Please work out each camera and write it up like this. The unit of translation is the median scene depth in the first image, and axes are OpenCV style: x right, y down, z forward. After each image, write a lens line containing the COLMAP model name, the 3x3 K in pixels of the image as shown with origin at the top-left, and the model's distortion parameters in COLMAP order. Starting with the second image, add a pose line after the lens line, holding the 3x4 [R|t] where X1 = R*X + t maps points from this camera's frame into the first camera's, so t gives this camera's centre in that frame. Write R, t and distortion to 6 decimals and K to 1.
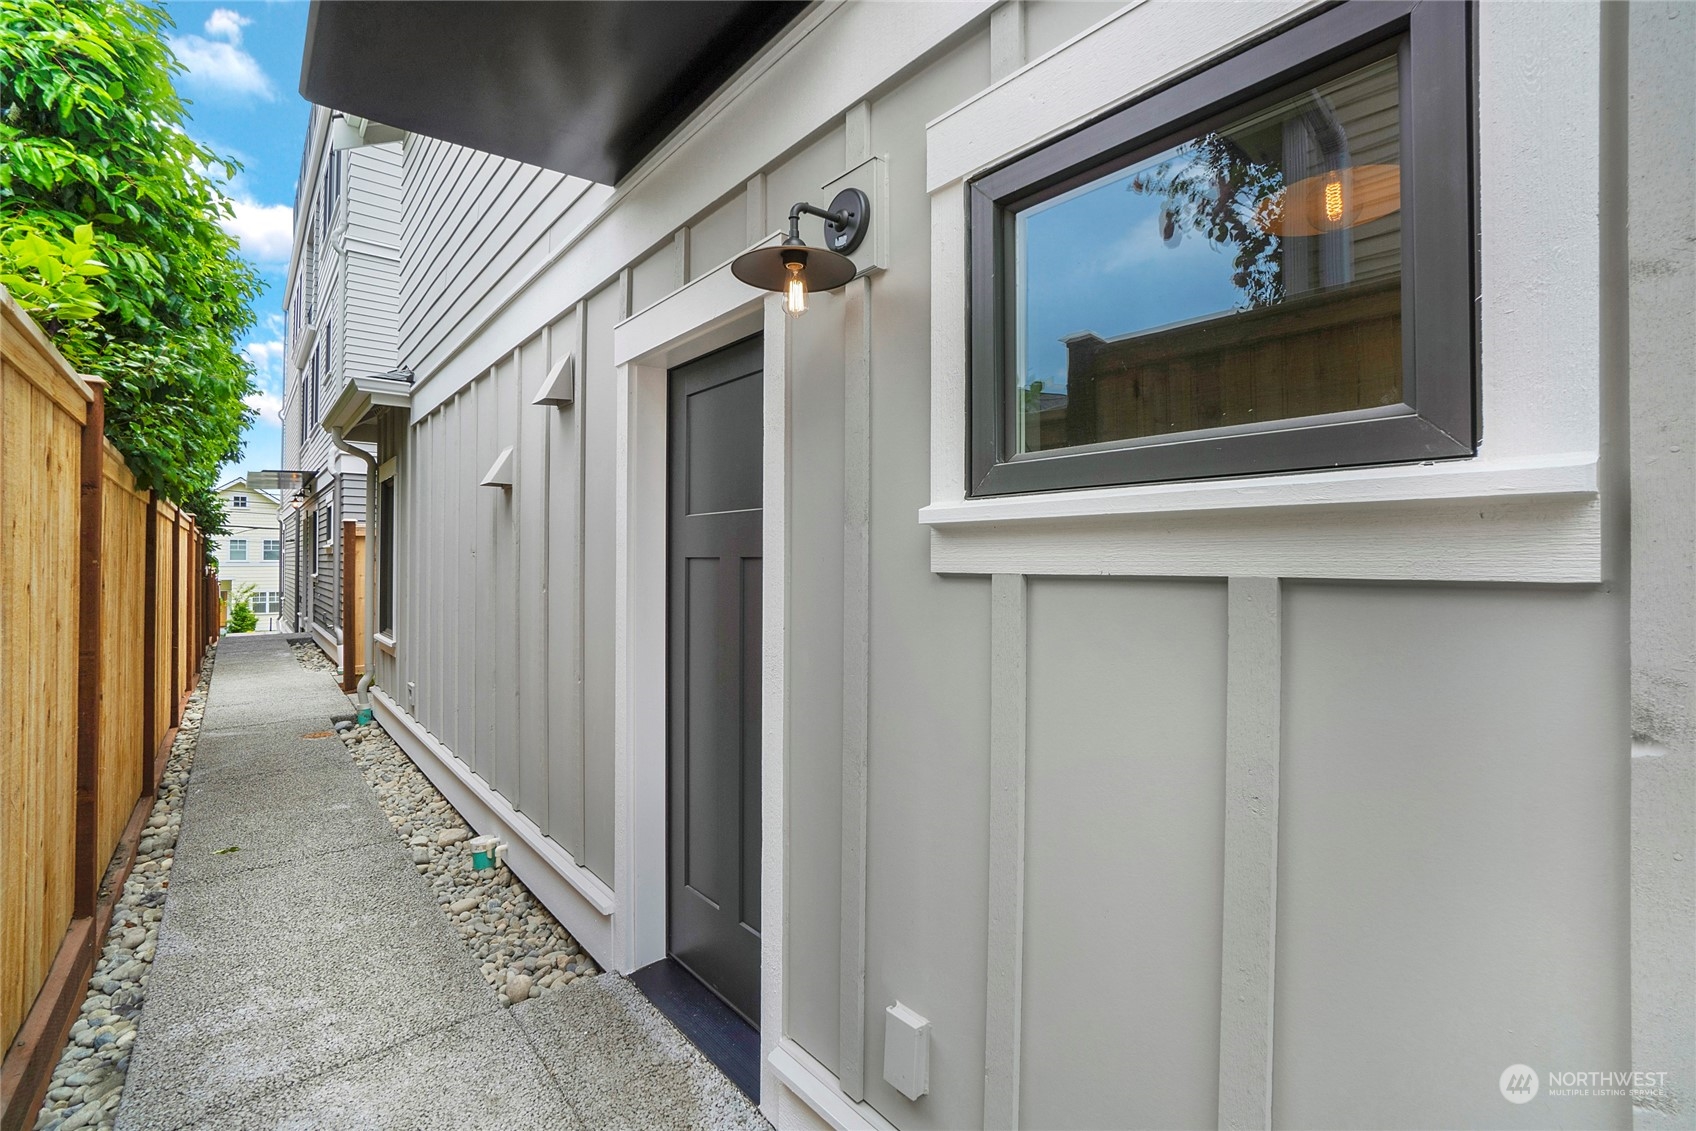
lens RADIAL K [[776.6, 0, 847.9], [0, 776.6, 555.0], [0, 0, 1]] dist [-0.039380, 0.008465]
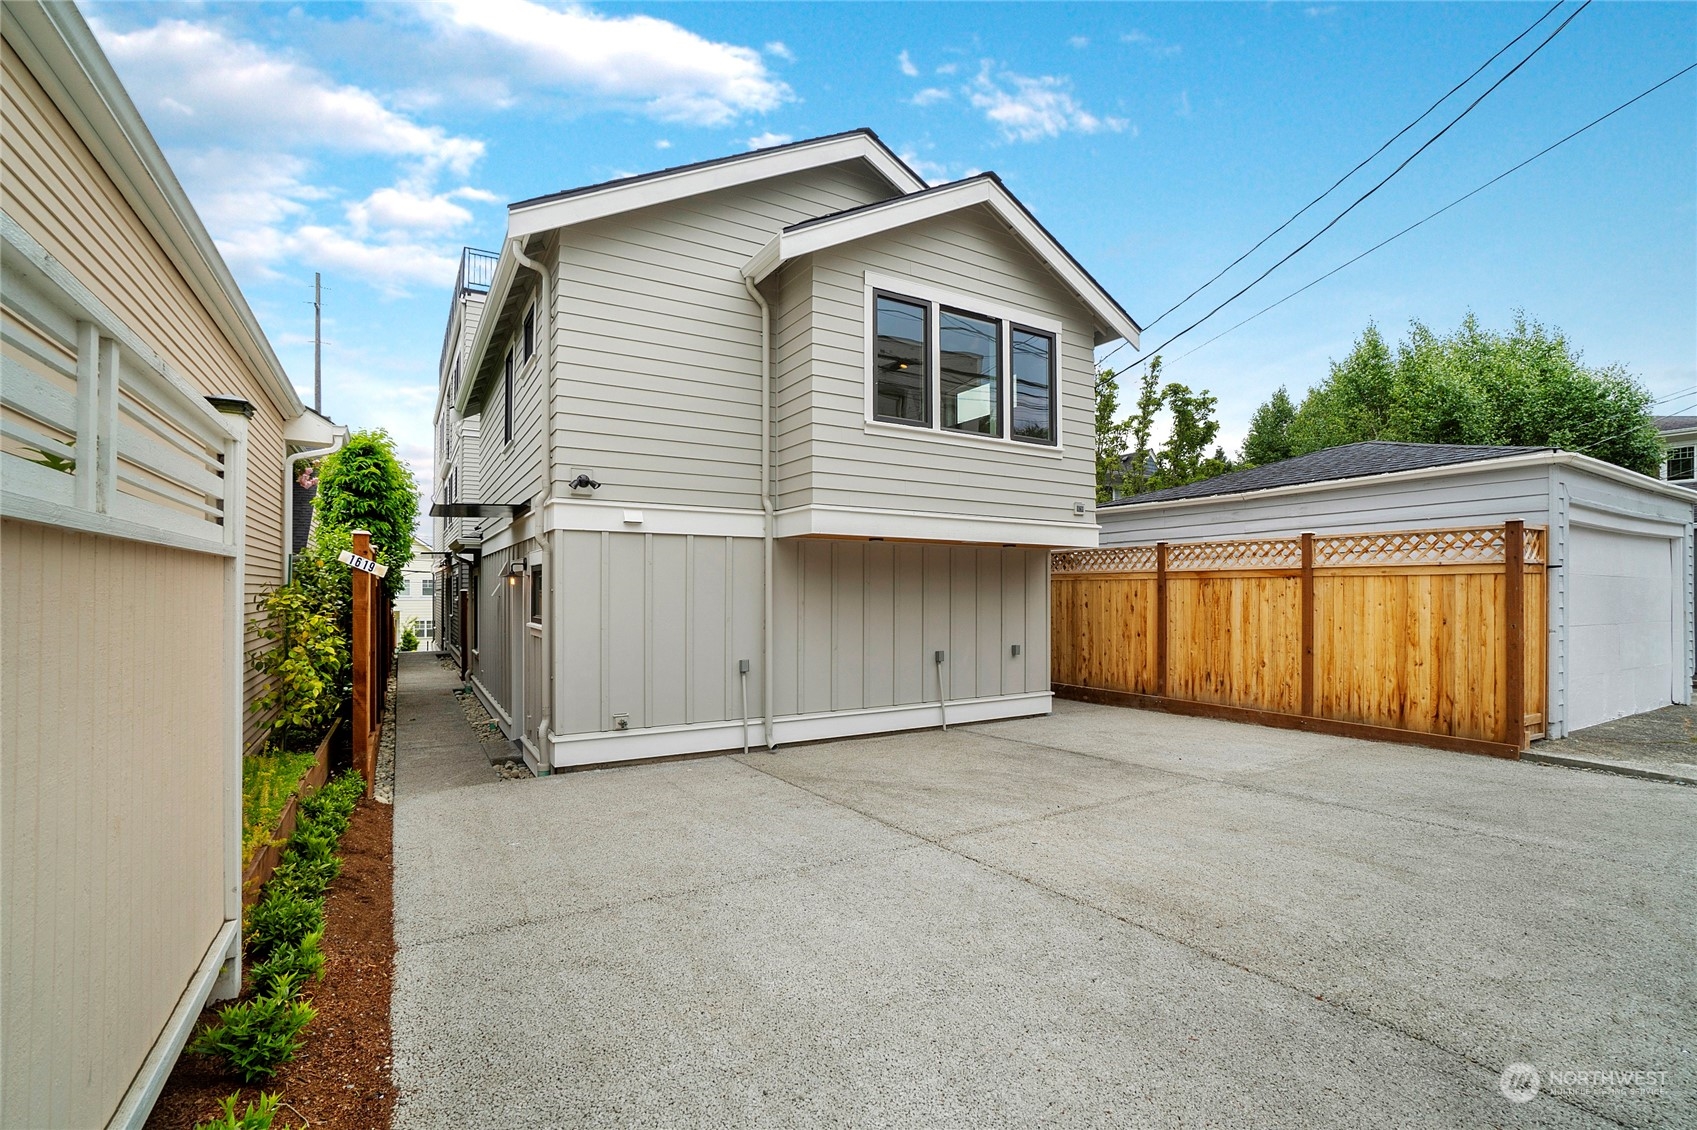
lens RADIAL K [[777.0, 0, 845.9], [0, 777.0, 580.8], [0, 0, 1]] dist [-0.039380, 0.008465]
pose [[0.988659, -0.006706, -0.150029, 0.474259], [0.006958, 0.999975, 0.001157, -0.053222], [0.150018, -0.002188, 0.988681, -0.619452]]
